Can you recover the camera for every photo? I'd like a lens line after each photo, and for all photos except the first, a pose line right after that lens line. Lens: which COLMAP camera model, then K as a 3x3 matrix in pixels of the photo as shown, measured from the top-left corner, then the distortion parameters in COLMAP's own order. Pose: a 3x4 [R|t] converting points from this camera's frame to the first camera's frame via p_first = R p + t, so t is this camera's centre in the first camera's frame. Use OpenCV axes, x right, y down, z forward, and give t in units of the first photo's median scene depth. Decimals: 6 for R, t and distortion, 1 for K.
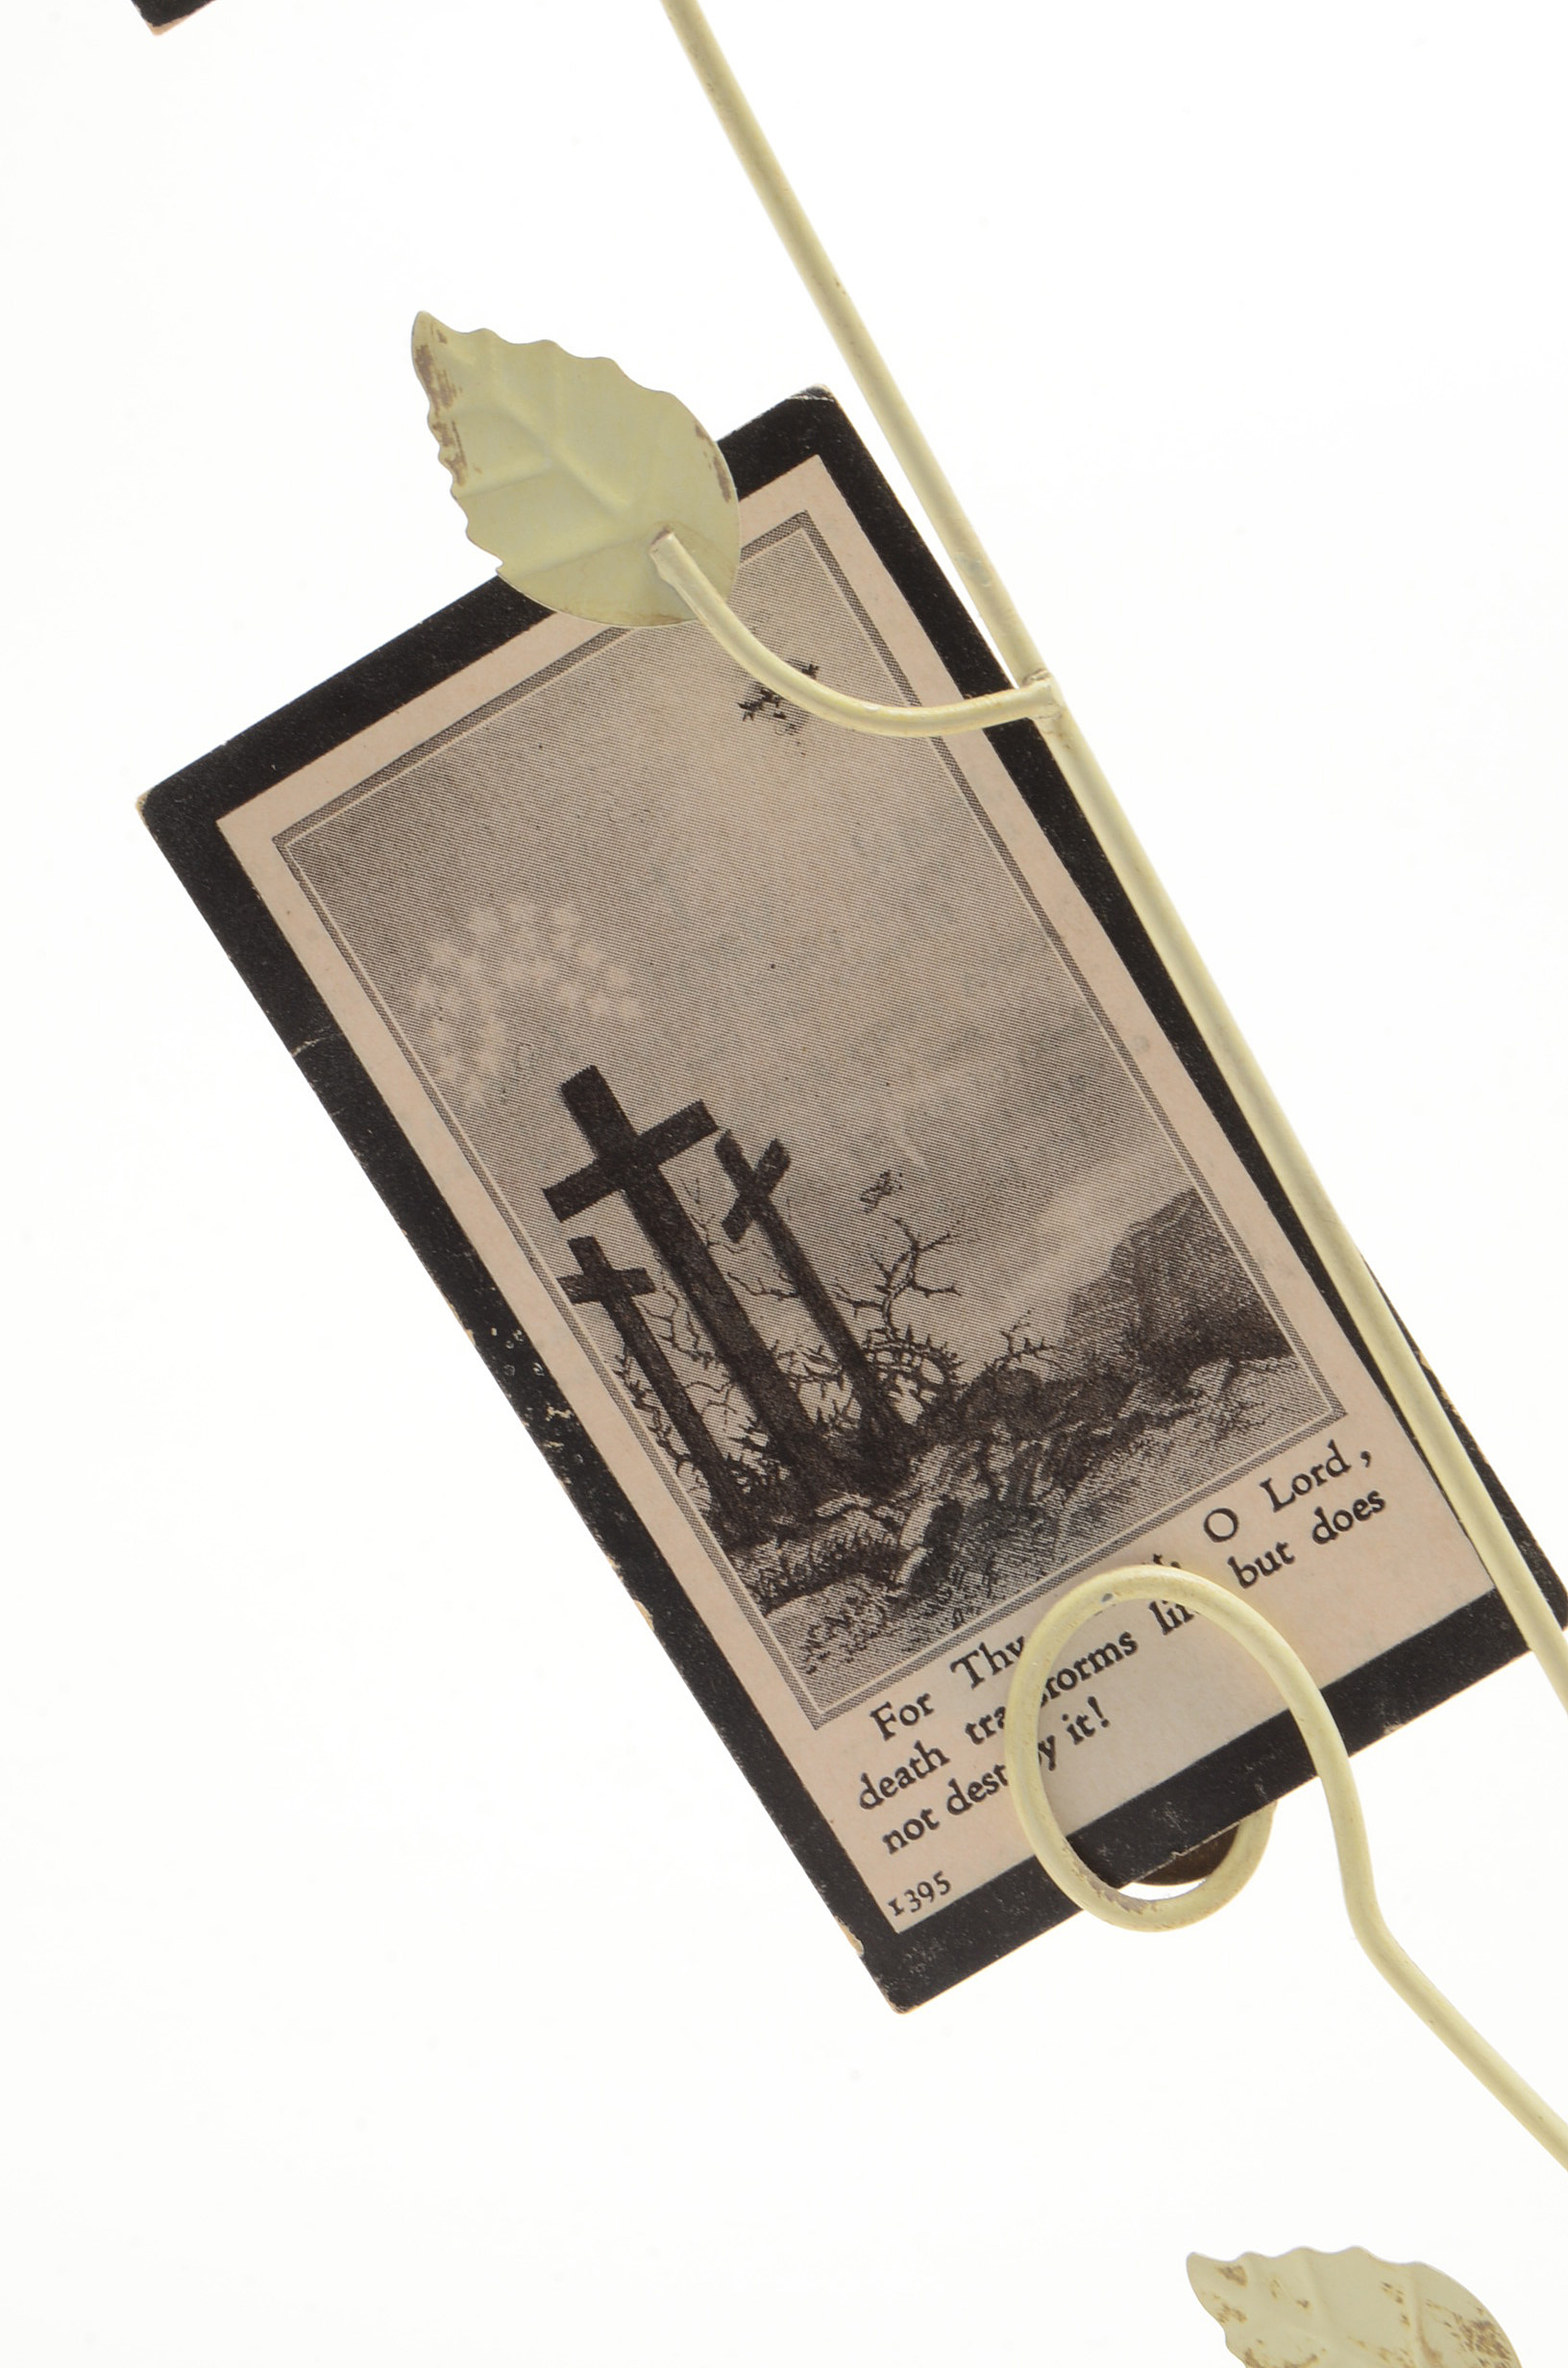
lens RADIAL K [[5459.3, 0, 789.3], [0, 5459.3, 1179.3], [0, 0, 1]] dist [-0.042251, 0.000000]
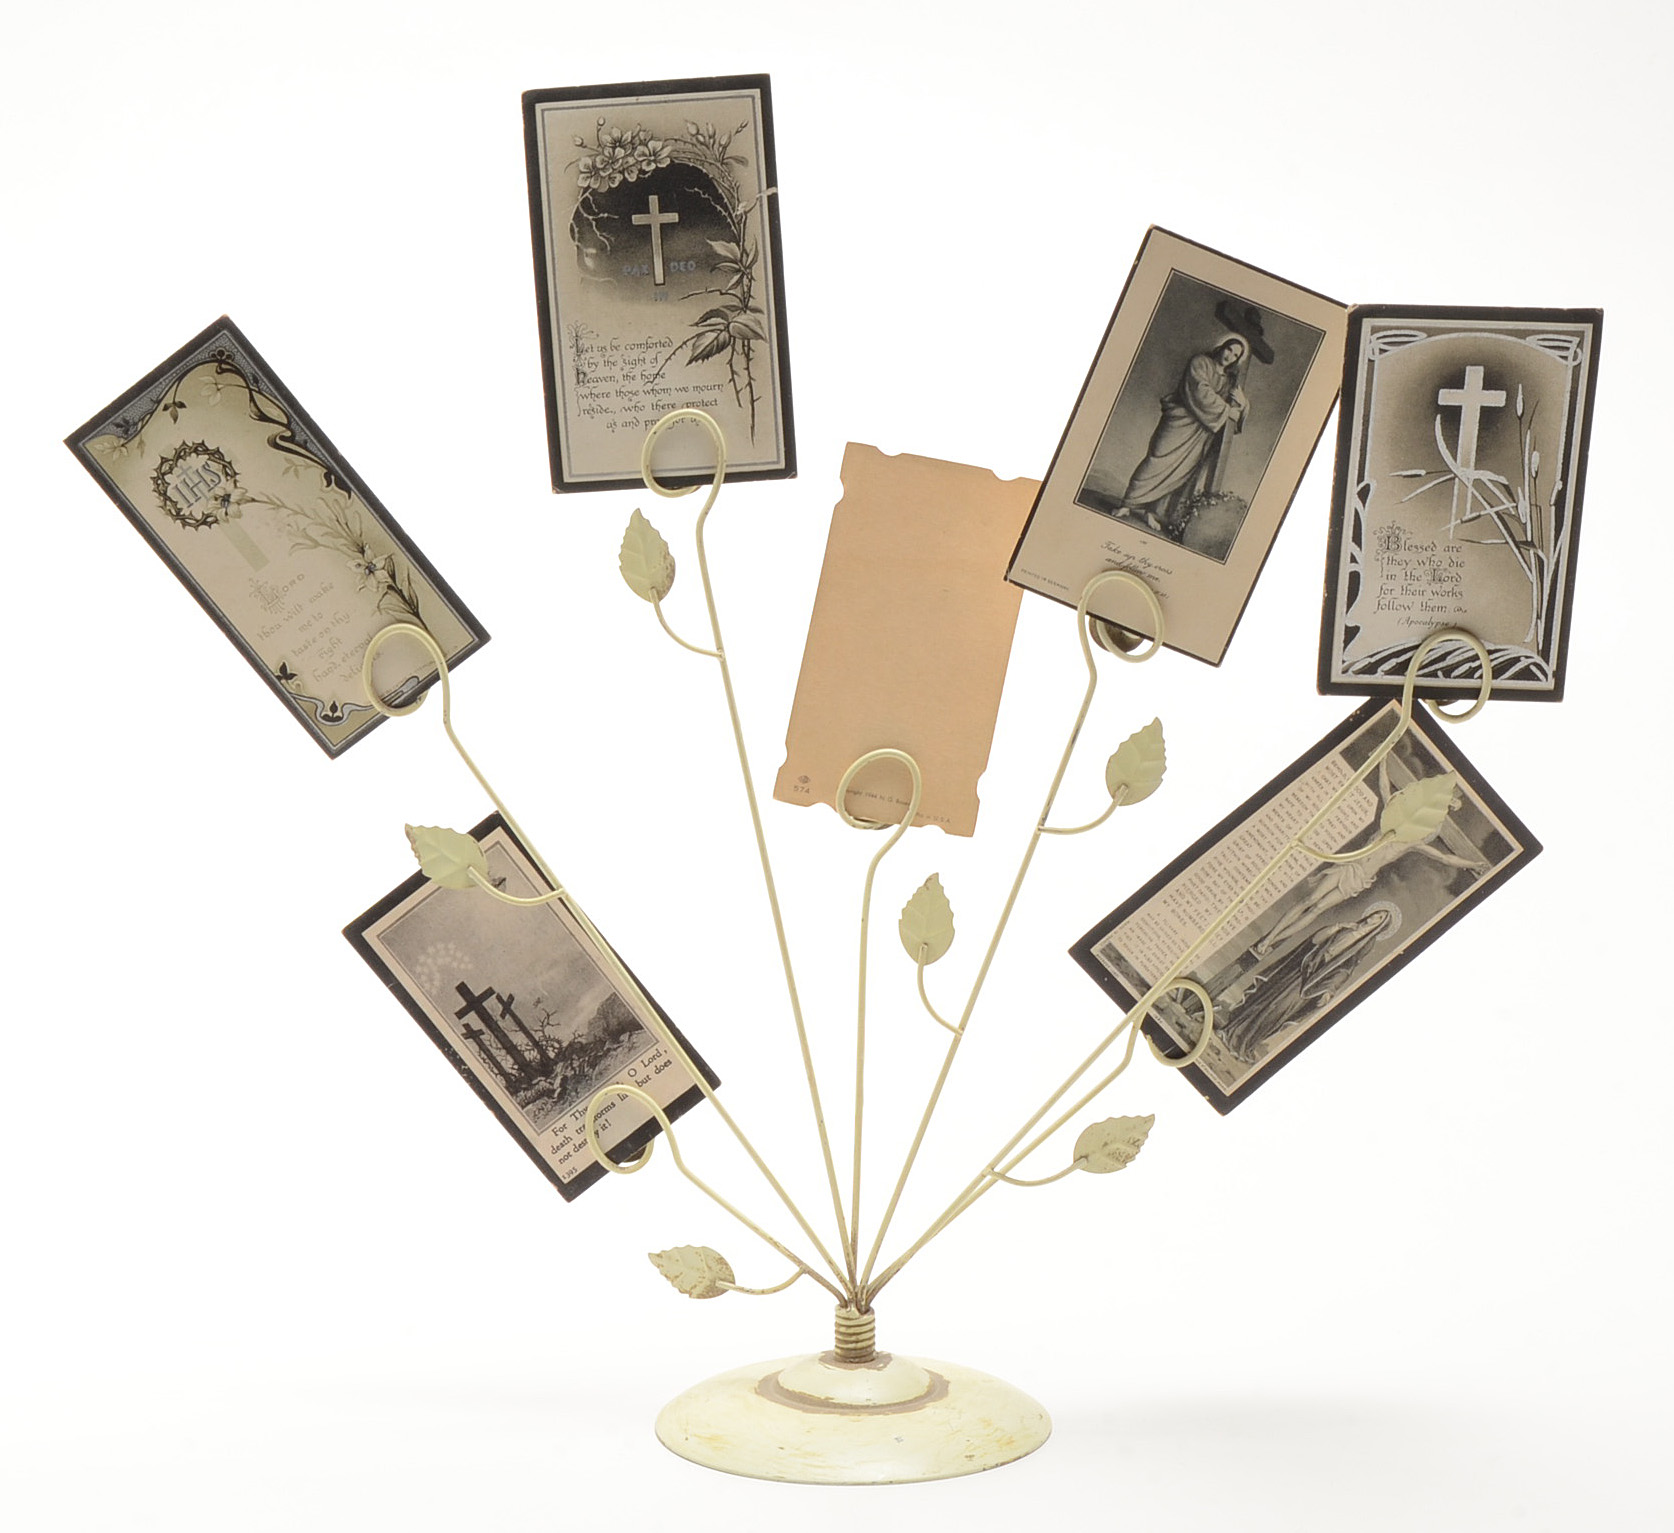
lens RADIAL K [[3303.1, 0, 837.5], [0, 3303.1, 773.5], [0, 0, 1]] dist [-0.045552, 0.000000]
pose [[0.985041, -0.126466, 0.117048, -0.029280], [0.123826, 0.991863, 0.029584, -0.210184], [-0.119837, -0.014648, 0.992686, -1.444201]]
